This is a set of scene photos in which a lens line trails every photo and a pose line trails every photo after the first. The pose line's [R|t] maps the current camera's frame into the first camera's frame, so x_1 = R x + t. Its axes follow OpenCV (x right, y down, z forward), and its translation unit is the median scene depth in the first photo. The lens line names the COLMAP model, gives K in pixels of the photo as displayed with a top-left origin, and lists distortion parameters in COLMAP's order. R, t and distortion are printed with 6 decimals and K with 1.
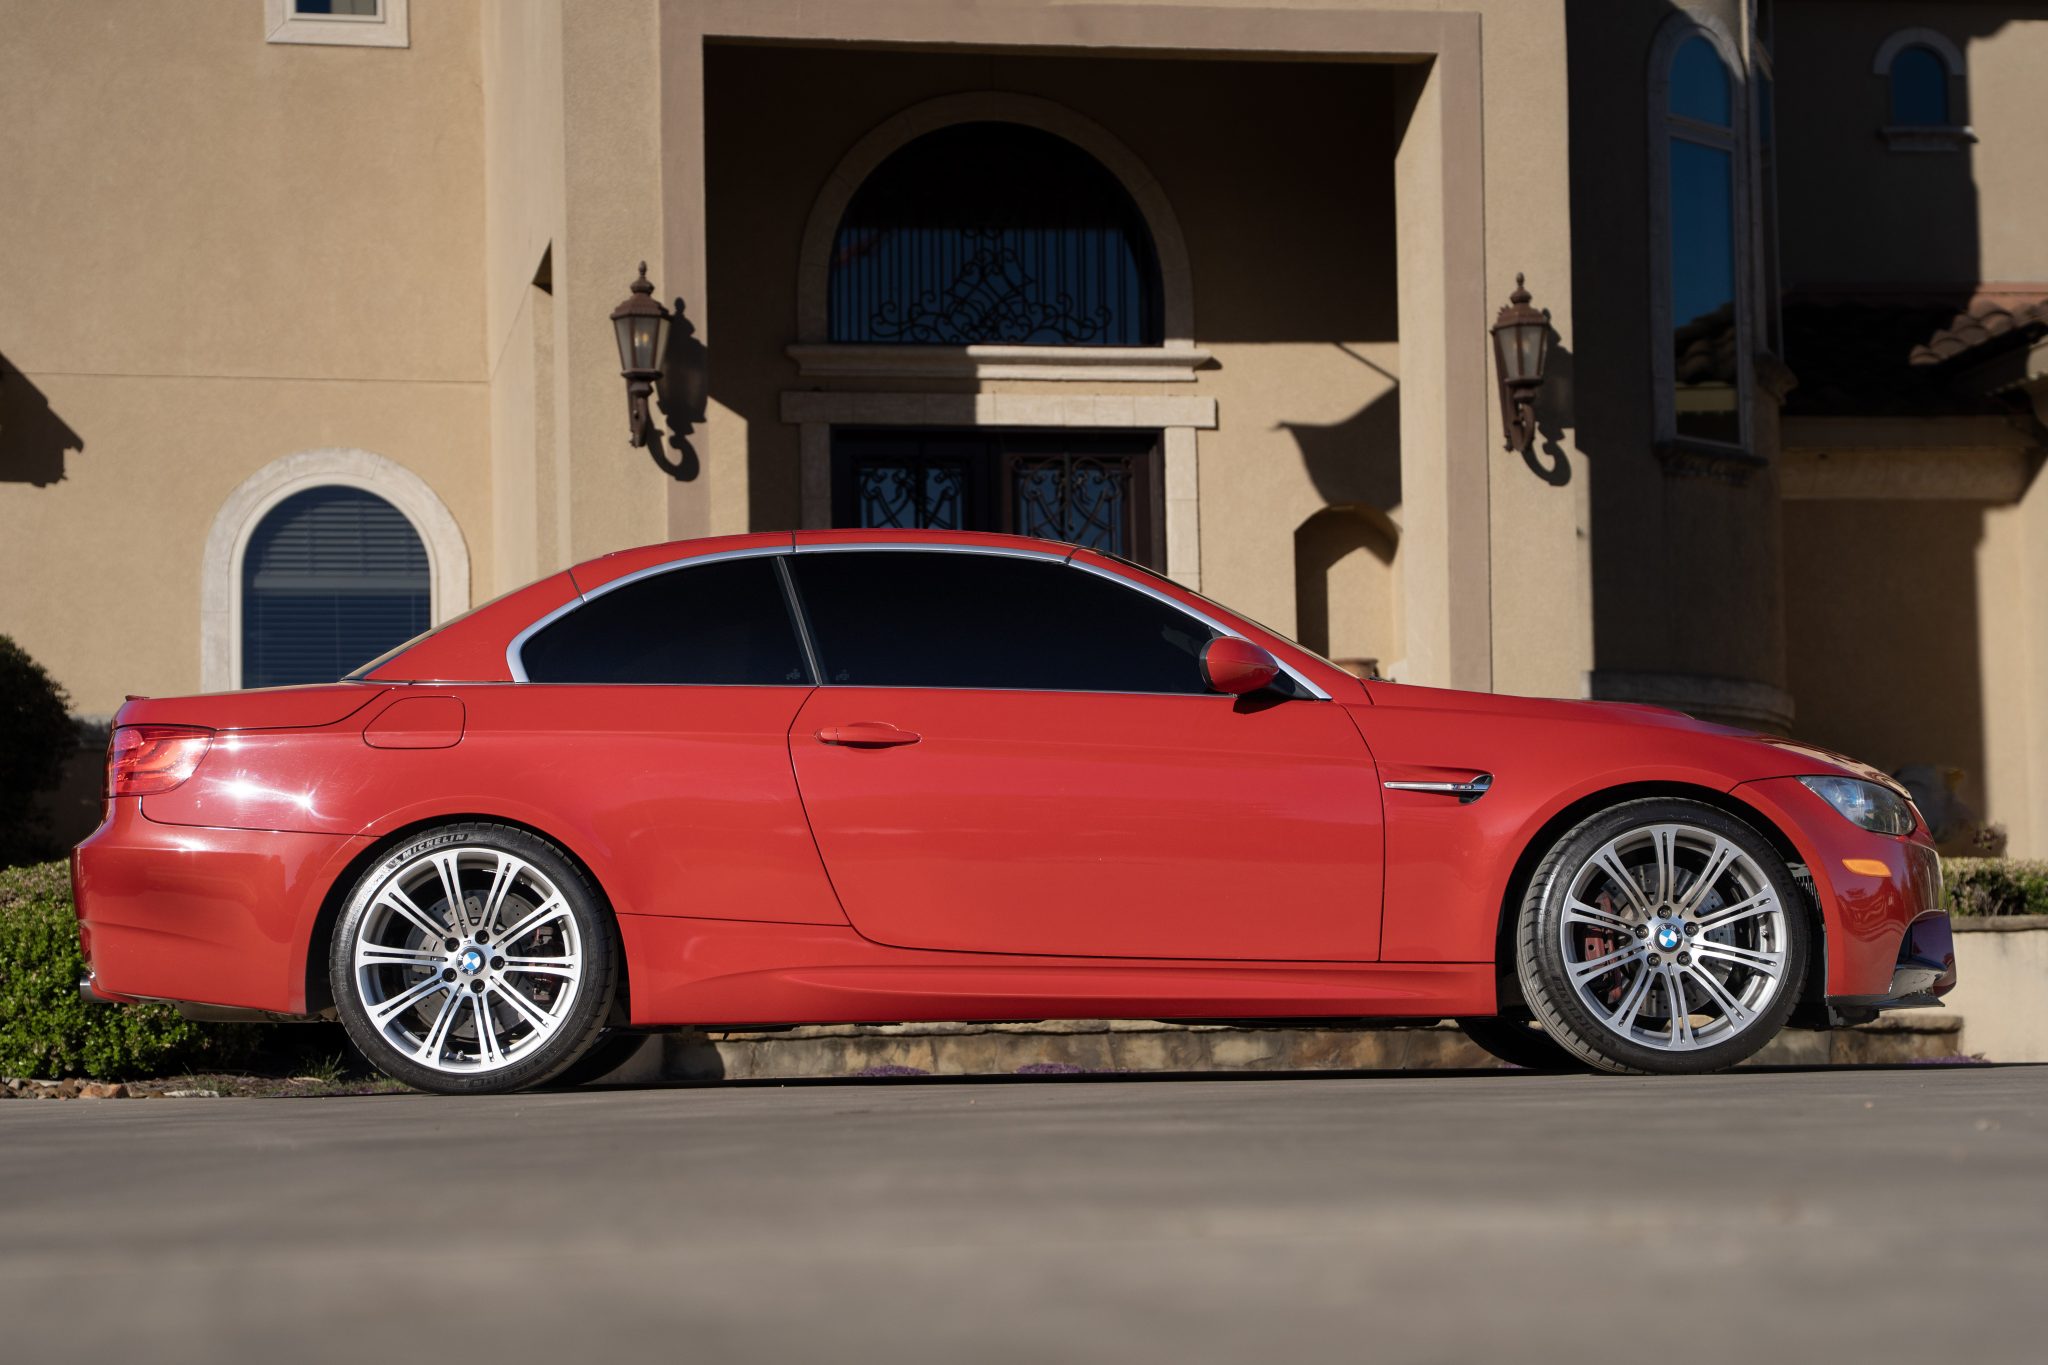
lens RADIAL K [[4034.8, 0, 932.8], [0, 4034.8, 729.5], [0, 0, 1]] dist [0.535166, -2.597734]
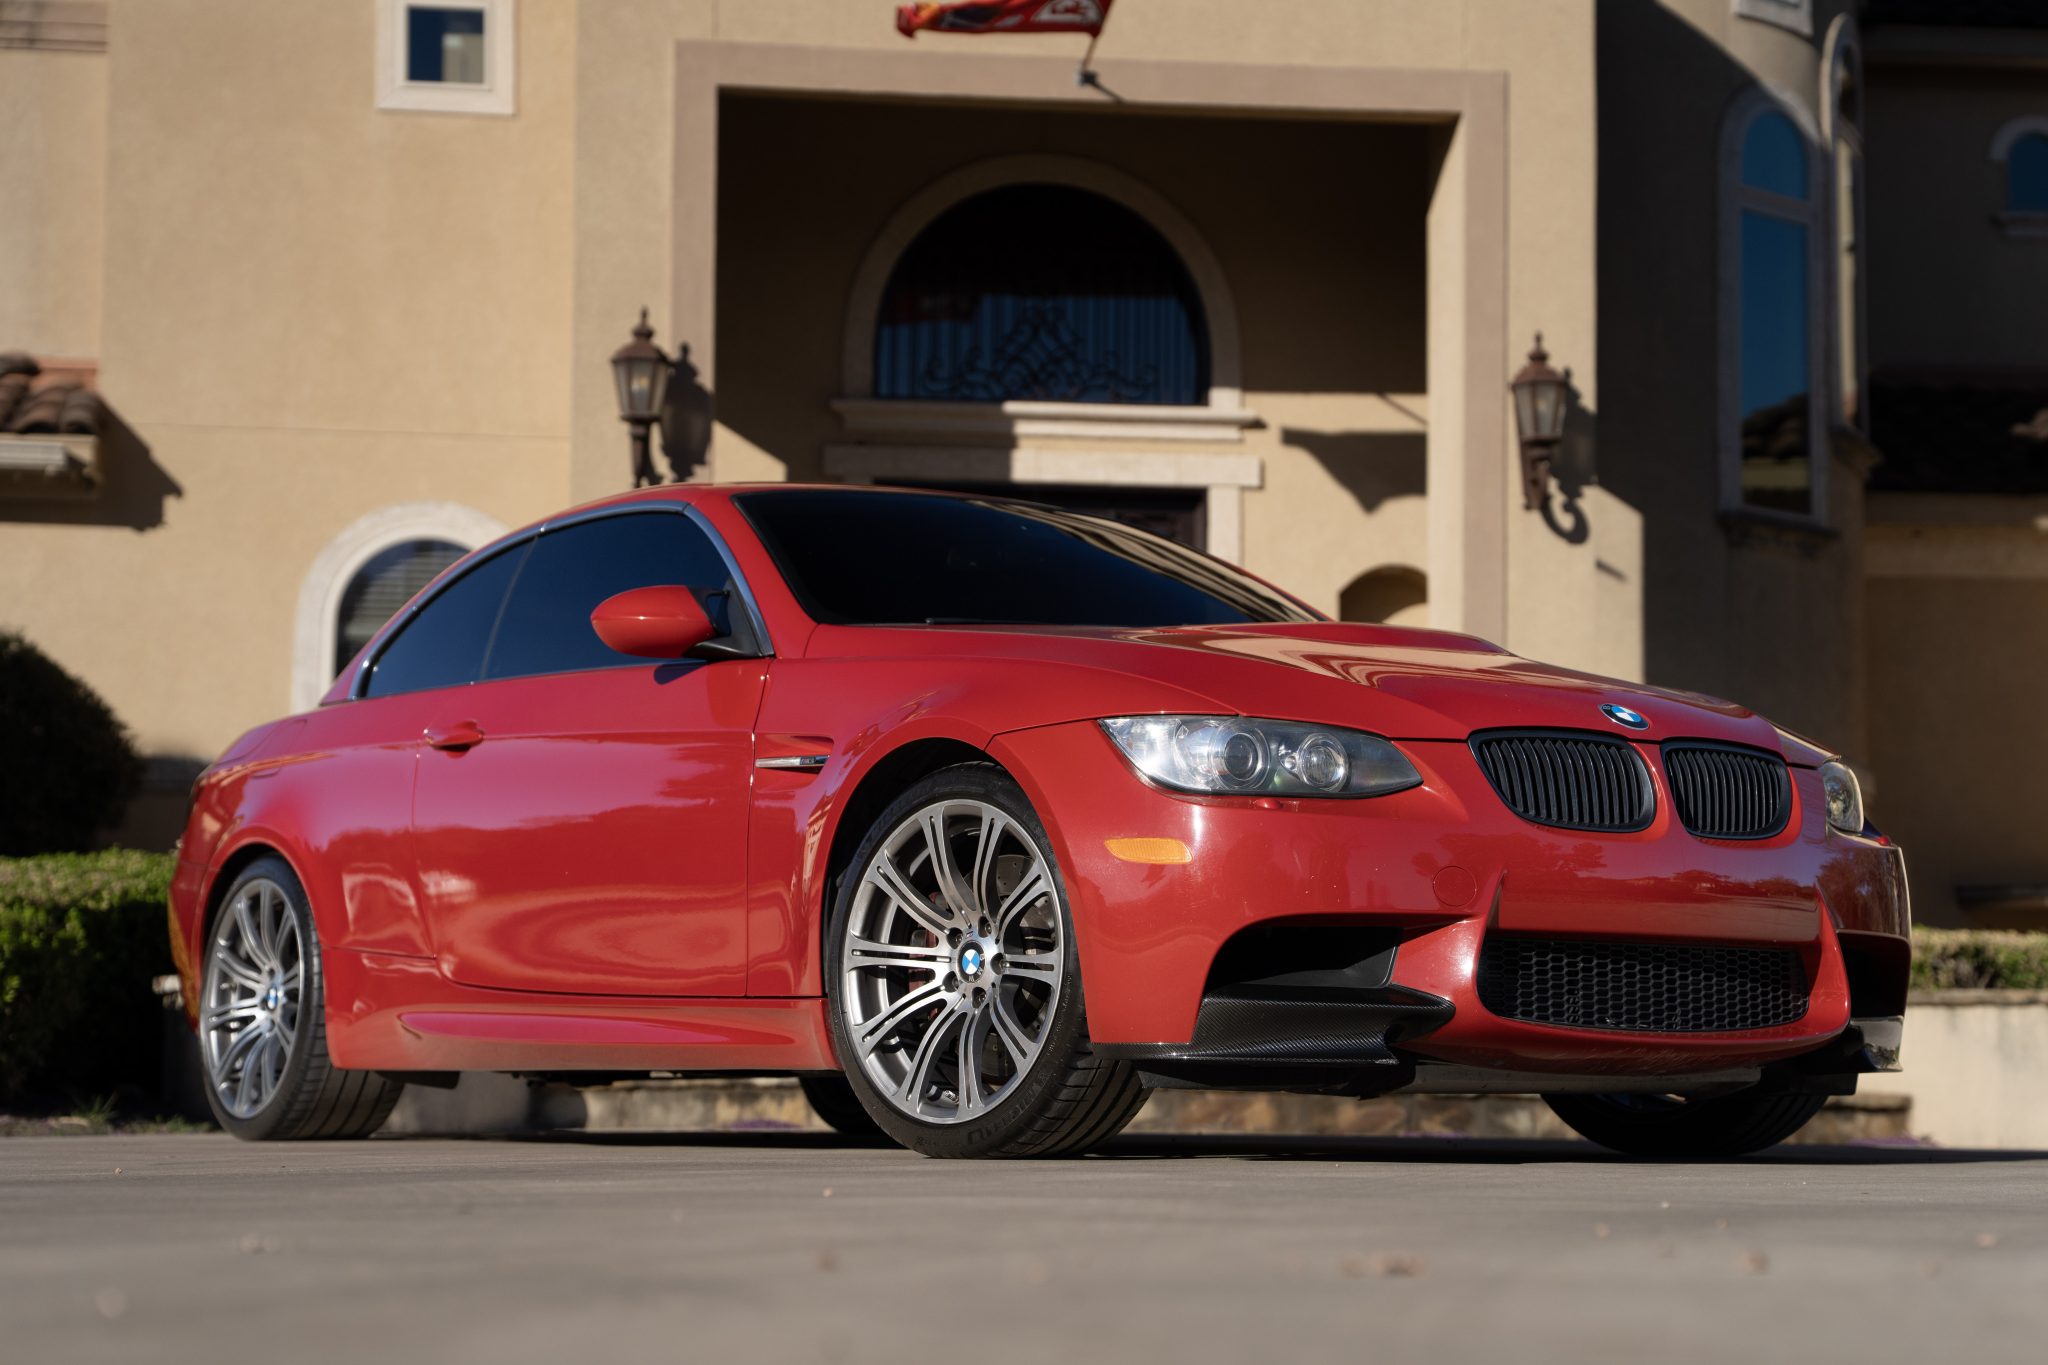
lens RADIAL K [[3689.1, 0, 1024.0], [0, 3689.1, 682.5], [0, 0, 1]] dist [0.548141, -2.681675]
pose [[0.997228, 0.017128, -0.072404, 0.080037], [-0.019572, 0.999258, -0.033184, 0.005450], [0.071782, 0.034509, 0.996823, 0.085620]]
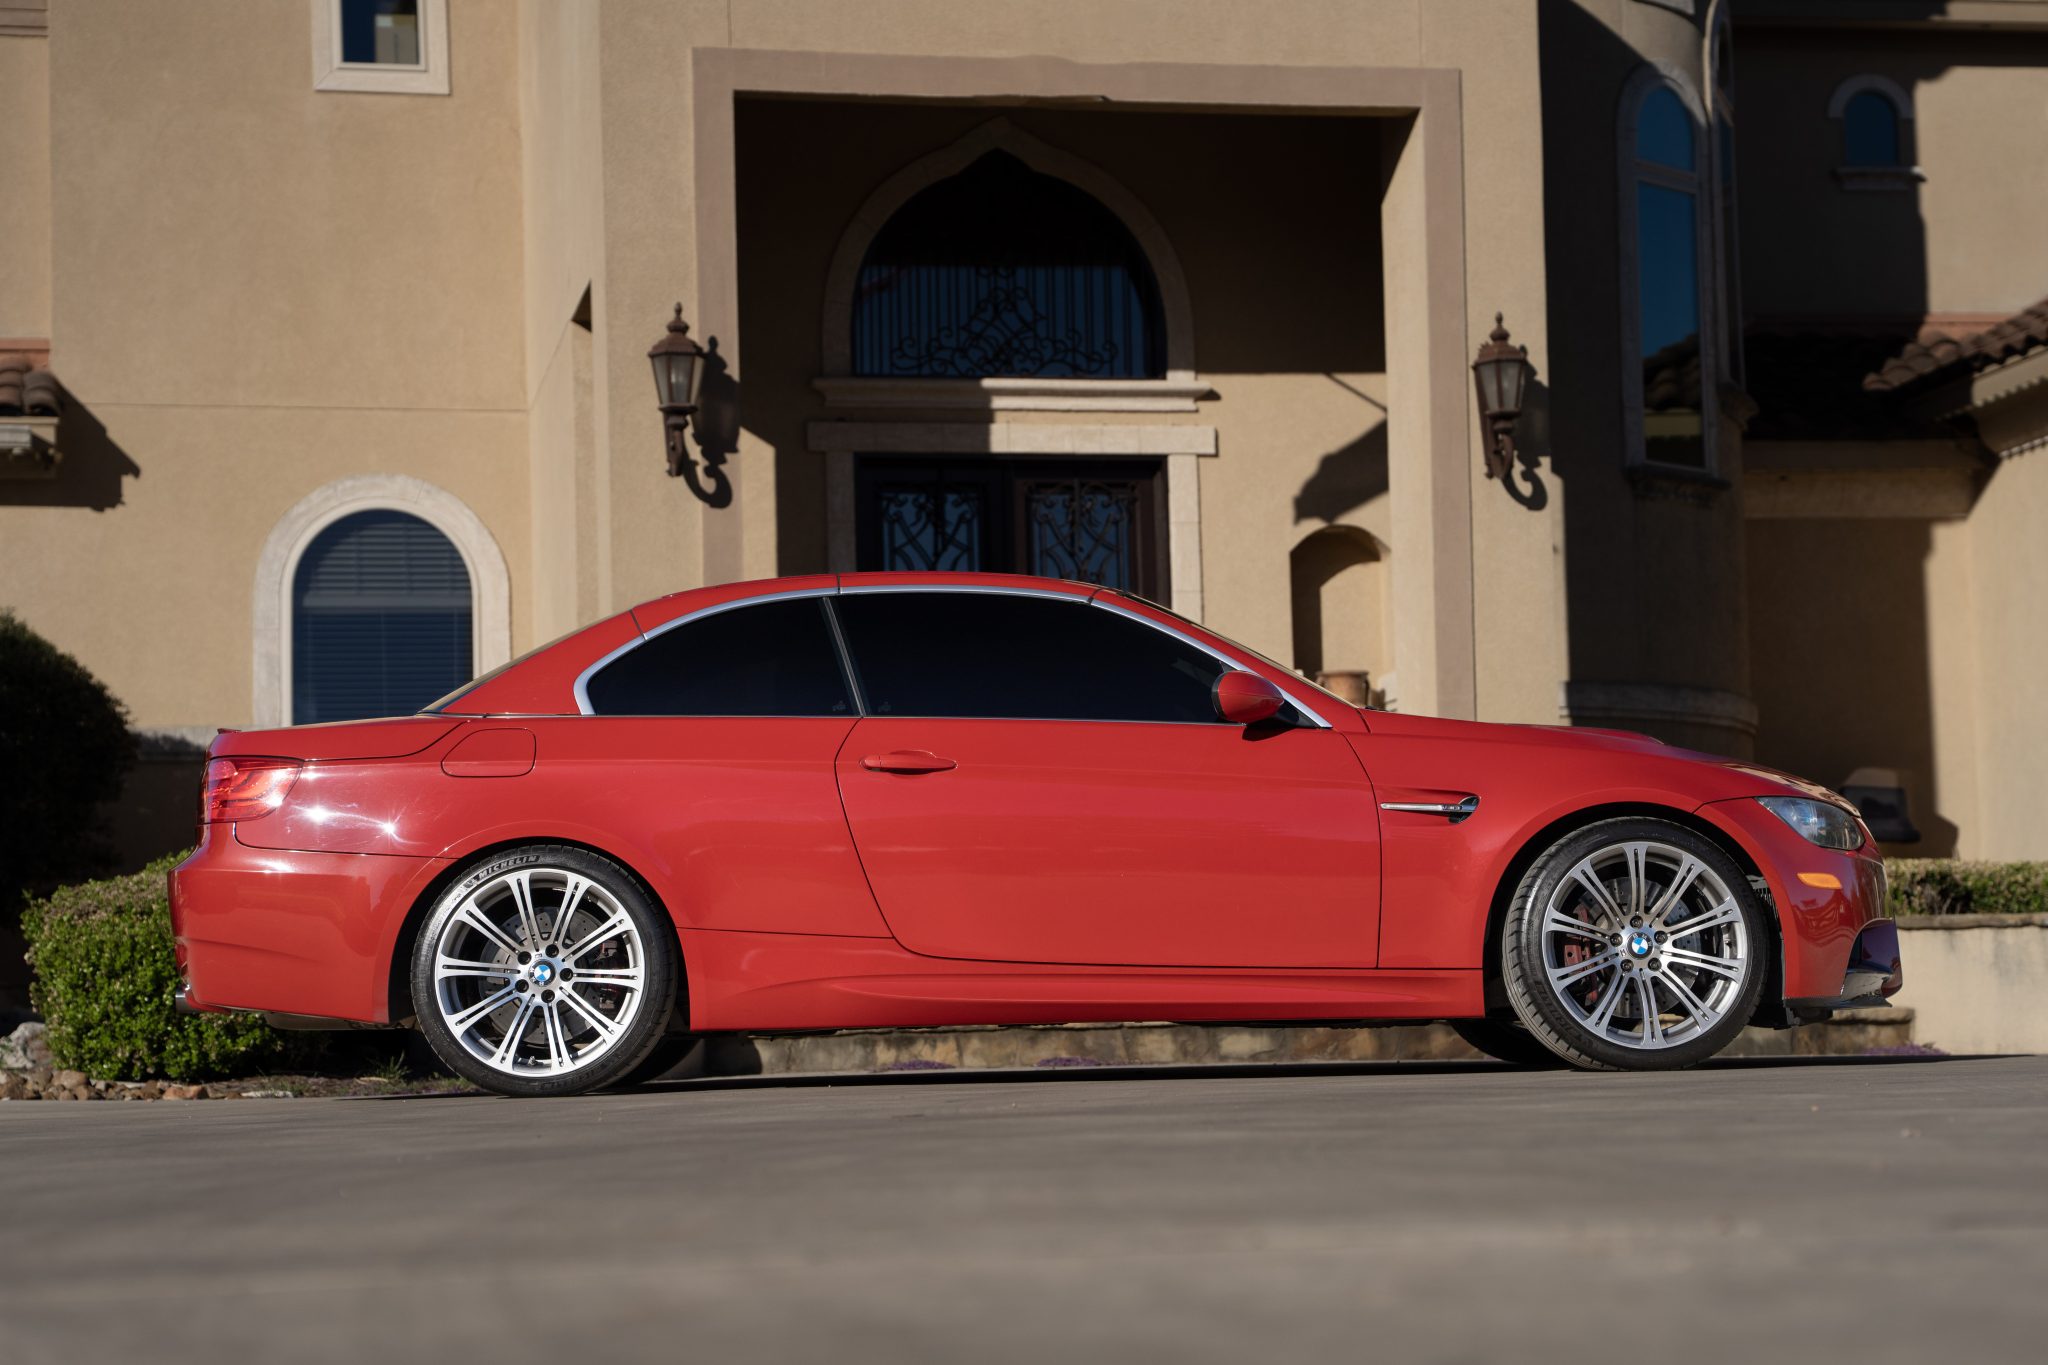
lens RADIAL K [[3880.4, 0, 1024.0], [0, 3880.4, 682.5], [0, 0, 1]] dist [0.627044, -3.569831]
pose [[0.999749, -0.003795, 0.022092, -0.003534], [0.004033, 0.999934, -0.010746, -0.003868], [-0.022050, 0.010832, 0.999698, -0.021721]]
